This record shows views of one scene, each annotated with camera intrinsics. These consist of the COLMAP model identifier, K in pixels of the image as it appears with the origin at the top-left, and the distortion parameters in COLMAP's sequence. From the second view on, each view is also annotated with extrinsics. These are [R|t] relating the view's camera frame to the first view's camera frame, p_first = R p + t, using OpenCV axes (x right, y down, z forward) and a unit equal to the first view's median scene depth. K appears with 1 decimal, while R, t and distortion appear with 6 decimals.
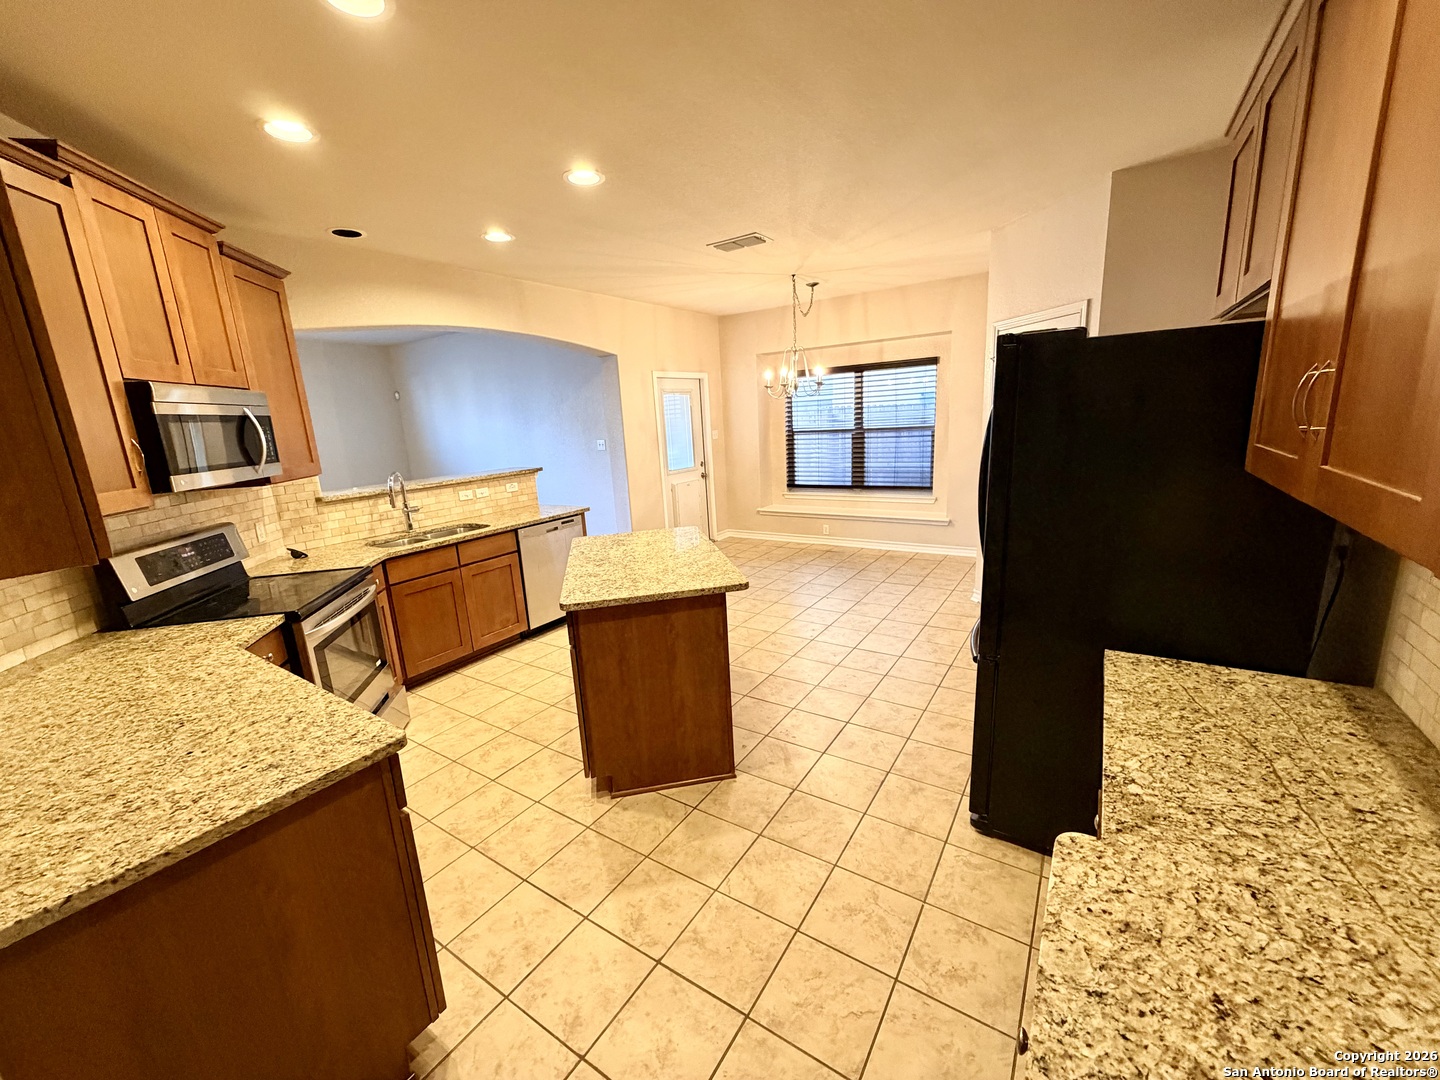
lens RADIAL K [[574.3, 0, 713.3], [0, 574.3, 546.5], [0, 0, 1]] dist [0.000017, -0.000442]
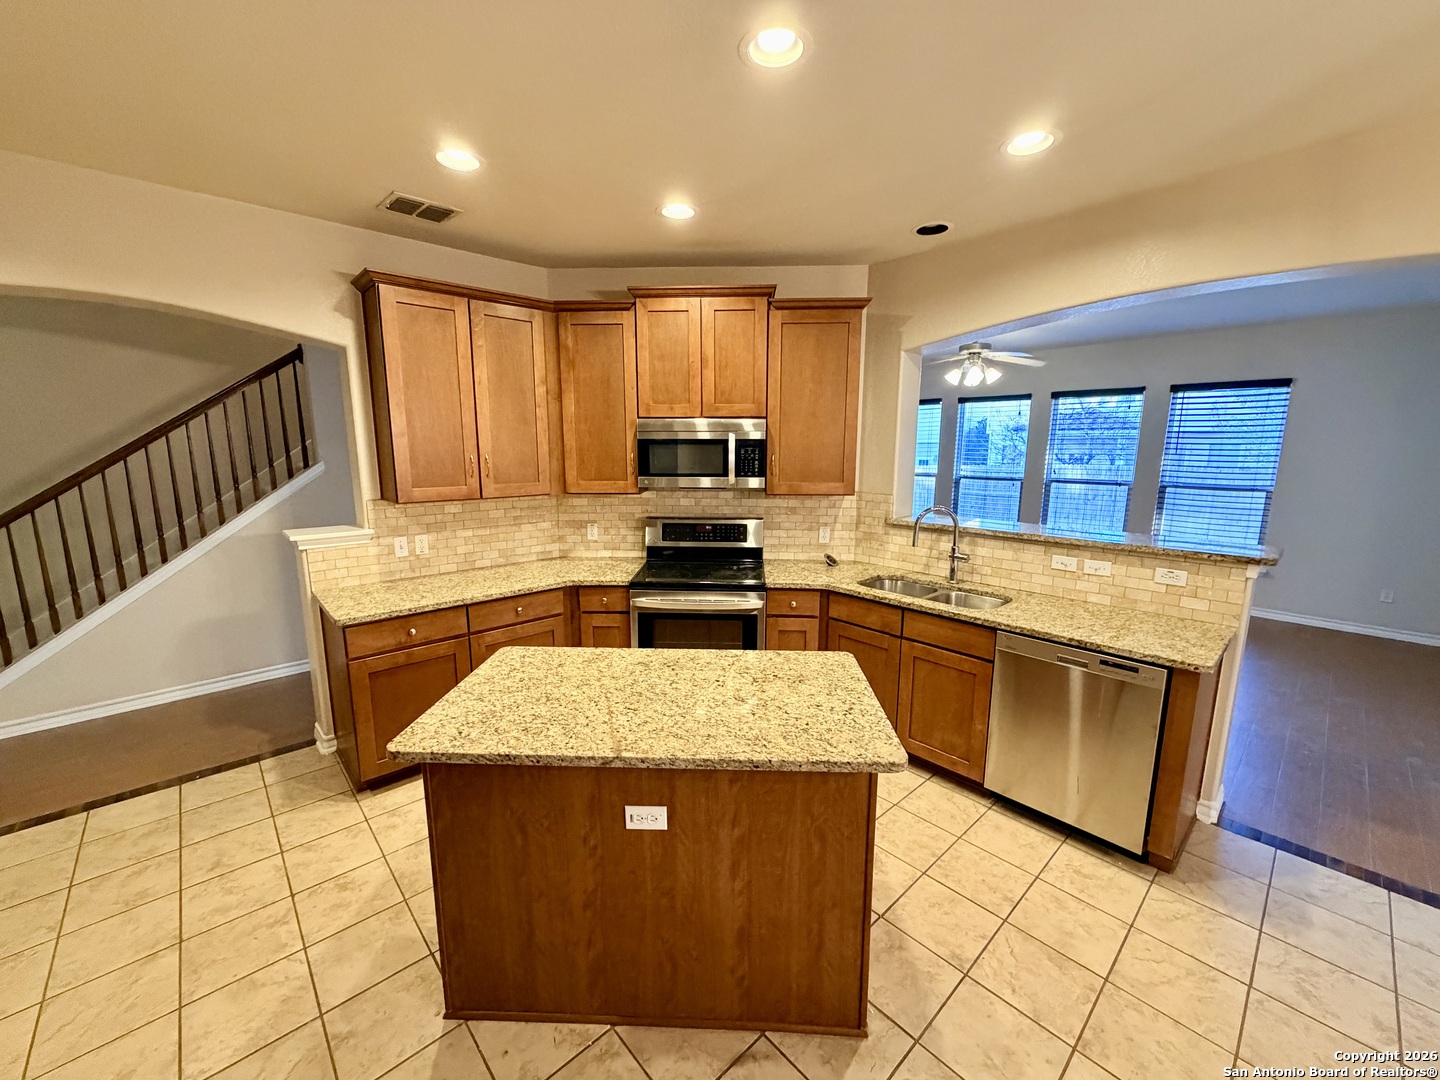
lens RADIAL K [[574.3, 0, 718.3], [0, 574.3, 542.7], [0, 0, 1]] dist [0.000017, -0.000442]
pose [[-0.231913, 0.220562, -0.947401, 0.306043], [-0.207985, 0.940187, 0.269795, -0.231208], [0.950241, 0.259615, -0.172168, 0.826393]]
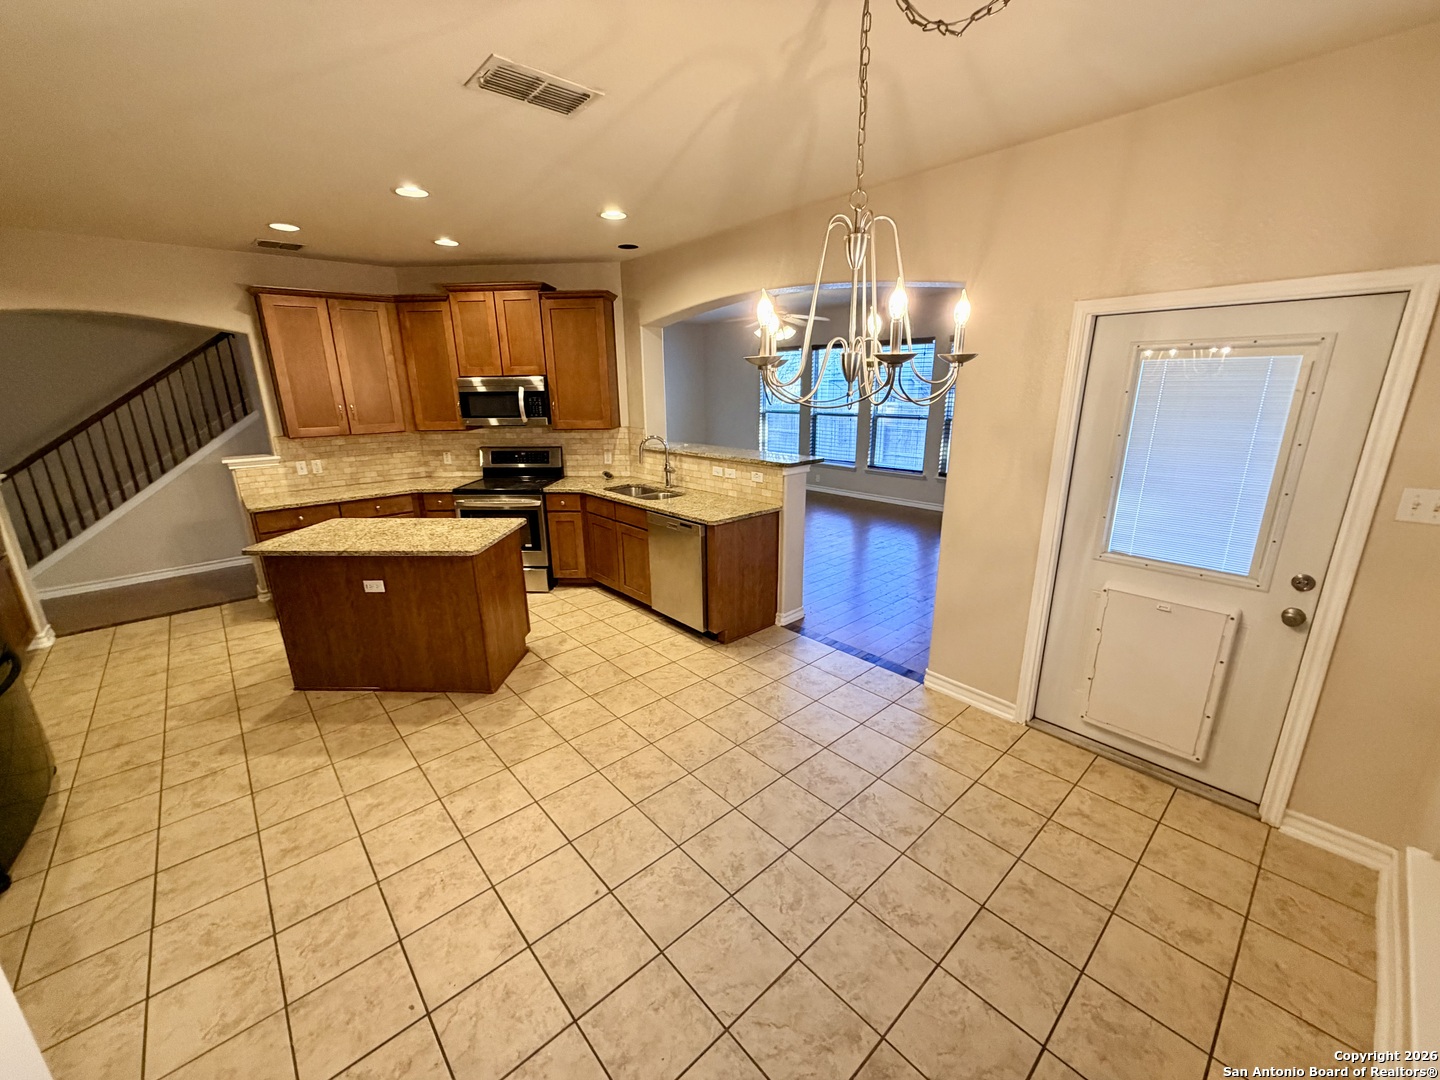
lens RADIAL K [[574.3, 0, 719.0], [0, 574.3, 542.7], [0, 0, 1]] dist [0.000017, -0.000442]
pose [[-0.242419, 0.320391, -0.915742, 0.598838], [-0.192422, 0.909266, 0.369064, -0.392036], [0.950898, 0.265677, -0.158773, 1.347071]]
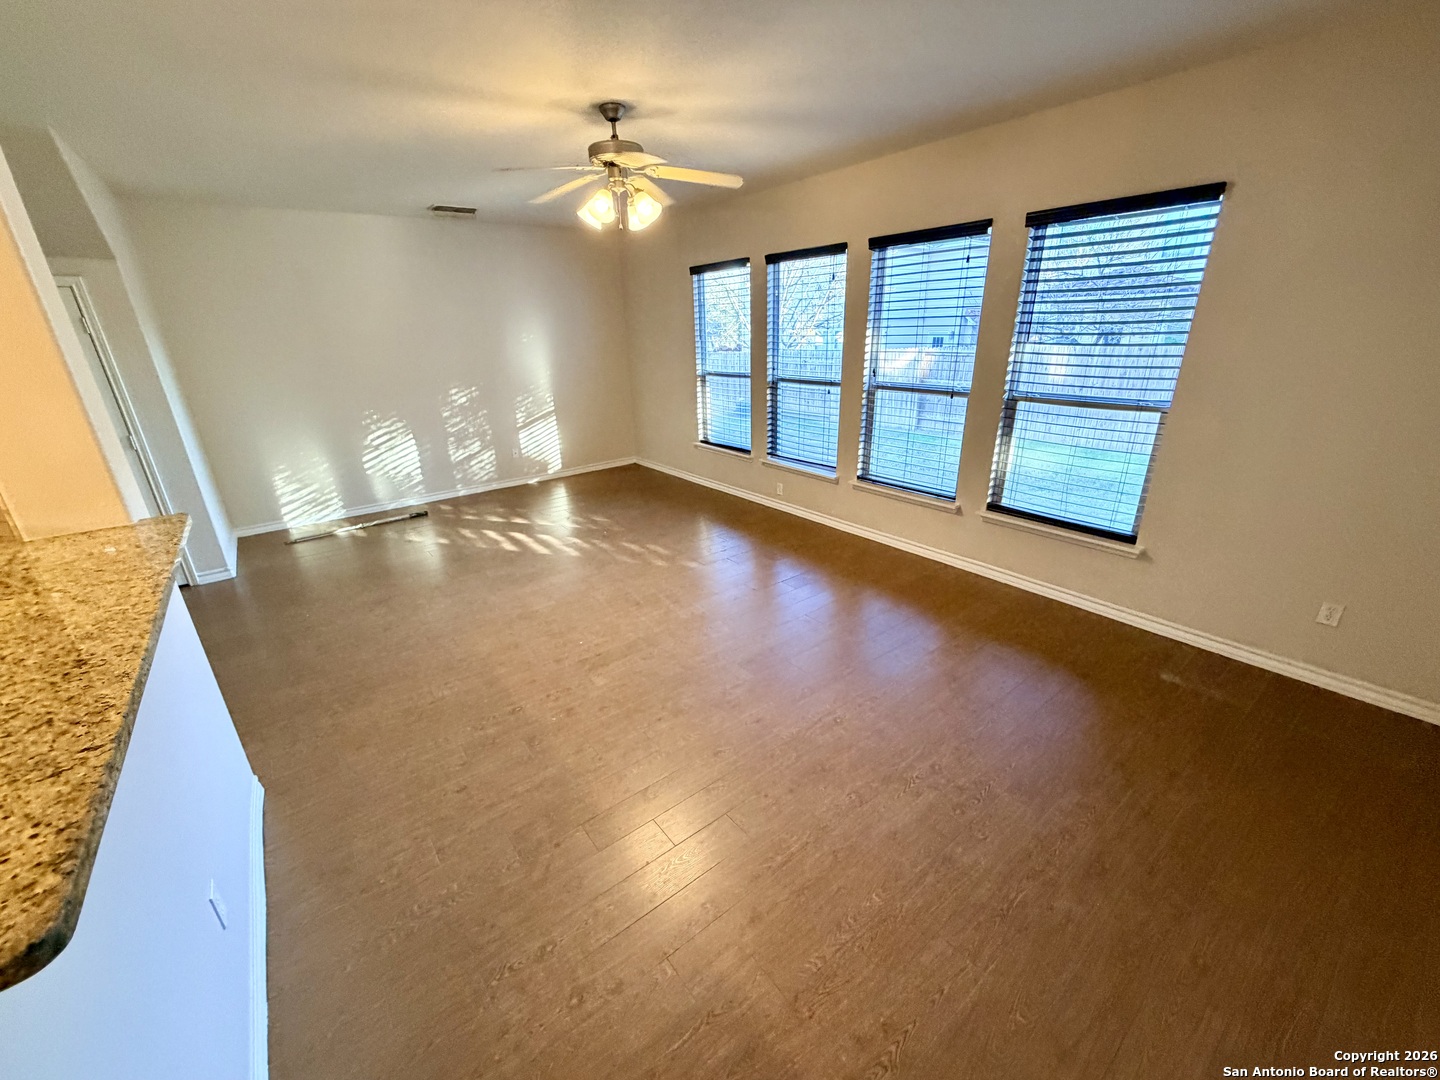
lens RADIAL K [[574.3, 0, 718.4], [0, 574.3, 544.3], [0, 0, 1]] dist [0.000017, -0.000442]
pose [[-0.313024, 0.404338, -0.859376, -0.427149], [-0.167095, 0.867288, 0.468924, -0.357991], [0.934931, 0.290382, -0.203919, 1.474116]]
